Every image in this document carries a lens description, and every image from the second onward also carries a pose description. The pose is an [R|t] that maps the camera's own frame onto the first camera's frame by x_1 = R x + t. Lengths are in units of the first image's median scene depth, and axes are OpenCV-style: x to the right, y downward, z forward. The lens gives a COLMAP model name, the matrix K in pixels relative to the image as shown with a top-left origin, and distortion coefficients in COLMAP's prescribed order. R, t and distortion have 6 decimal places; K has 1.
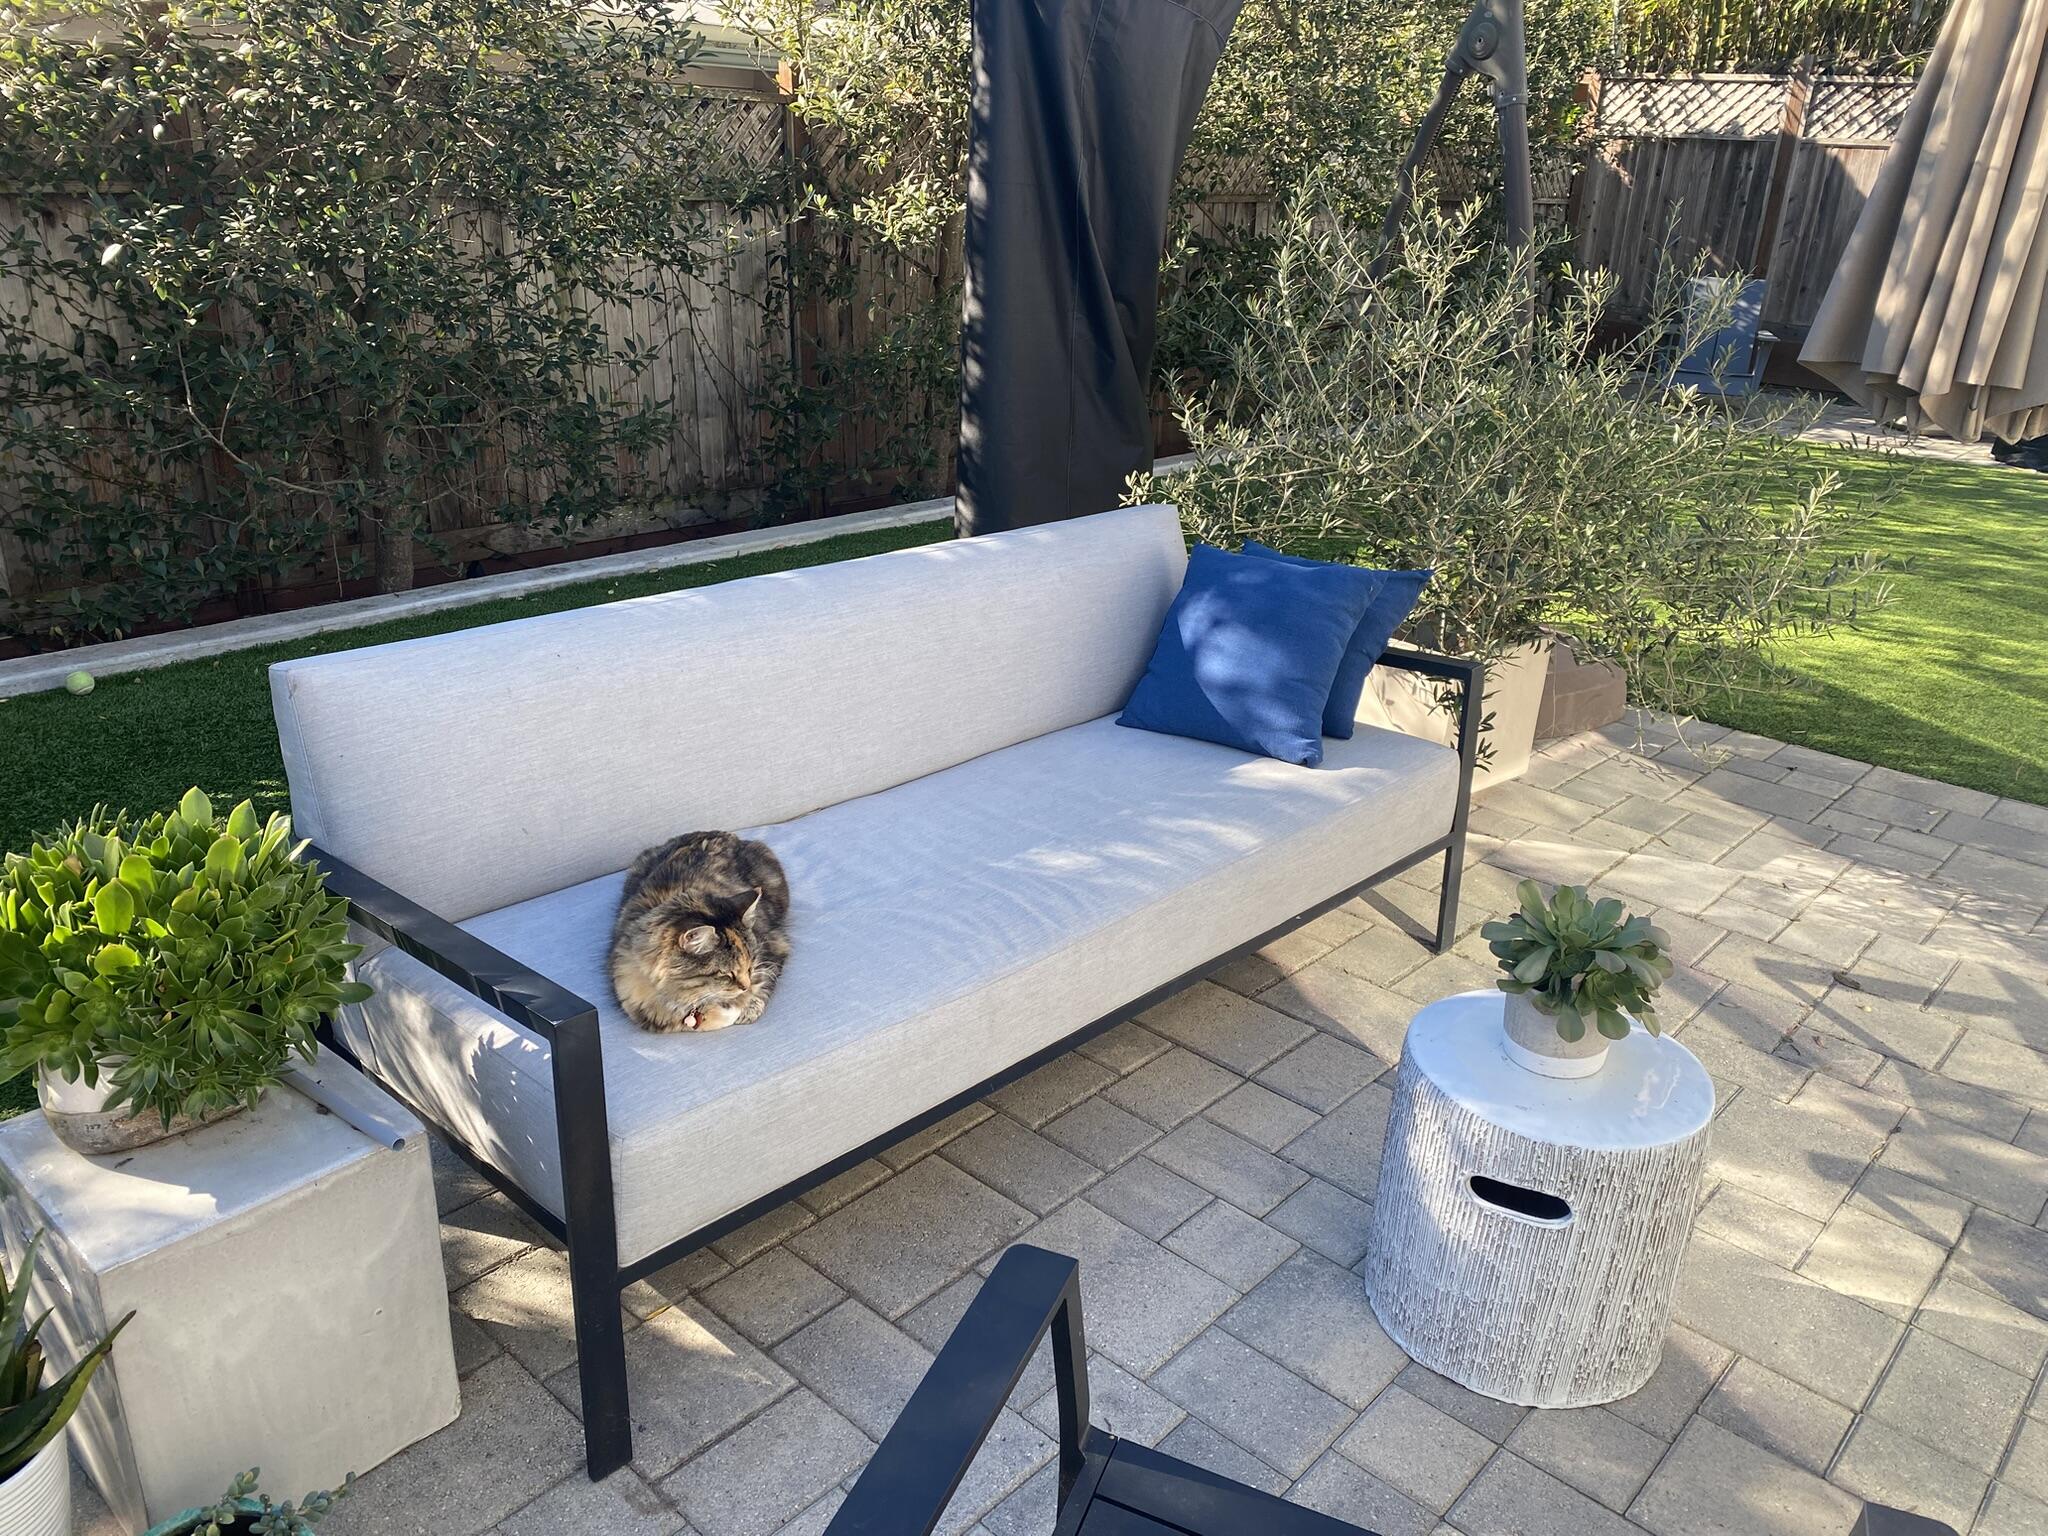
lens RADIAL K [[1559.4, 0, 1024.0], [0, 1559.4, 768.0], [0, 0, 1]] dist [0.010878, -0.002463]
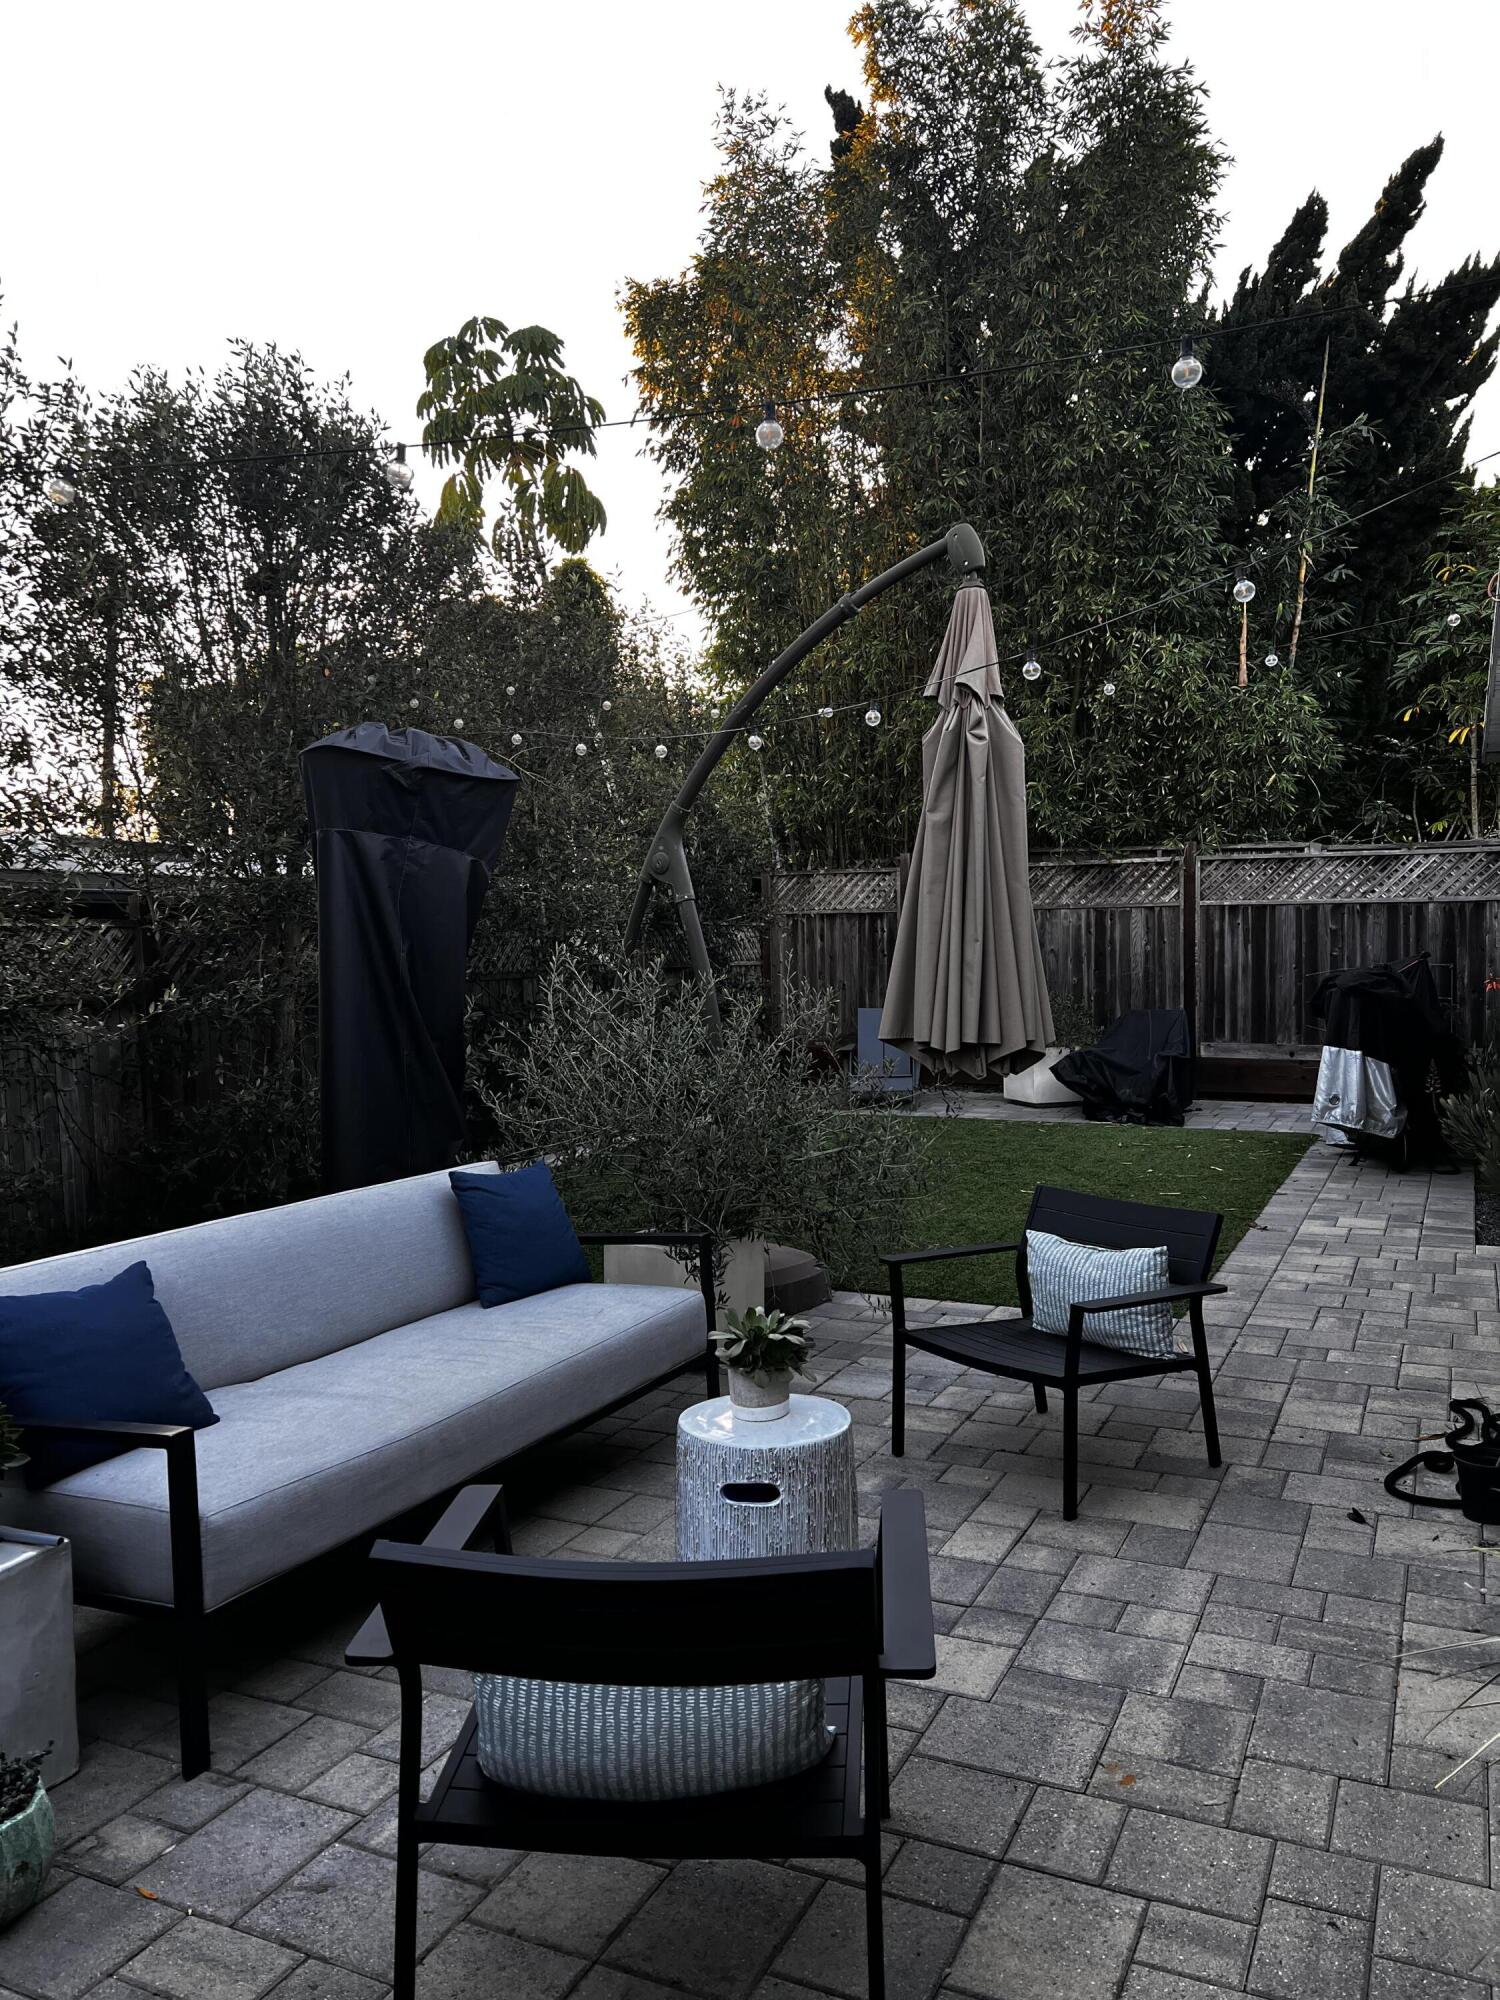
lens RADIAL K [[1481.9, 0, 697.8], [0, 1481.9, 998.2], [0, 0, 1]] dist [0.050356, -0.003103]
pose [[0.964421, -0.070124, 0.254902, -0.053042], [0.150900, 0.937700, -0.312965, 0.125185], [-0.217075, 0.340295, 0.914920, -0.302829]]
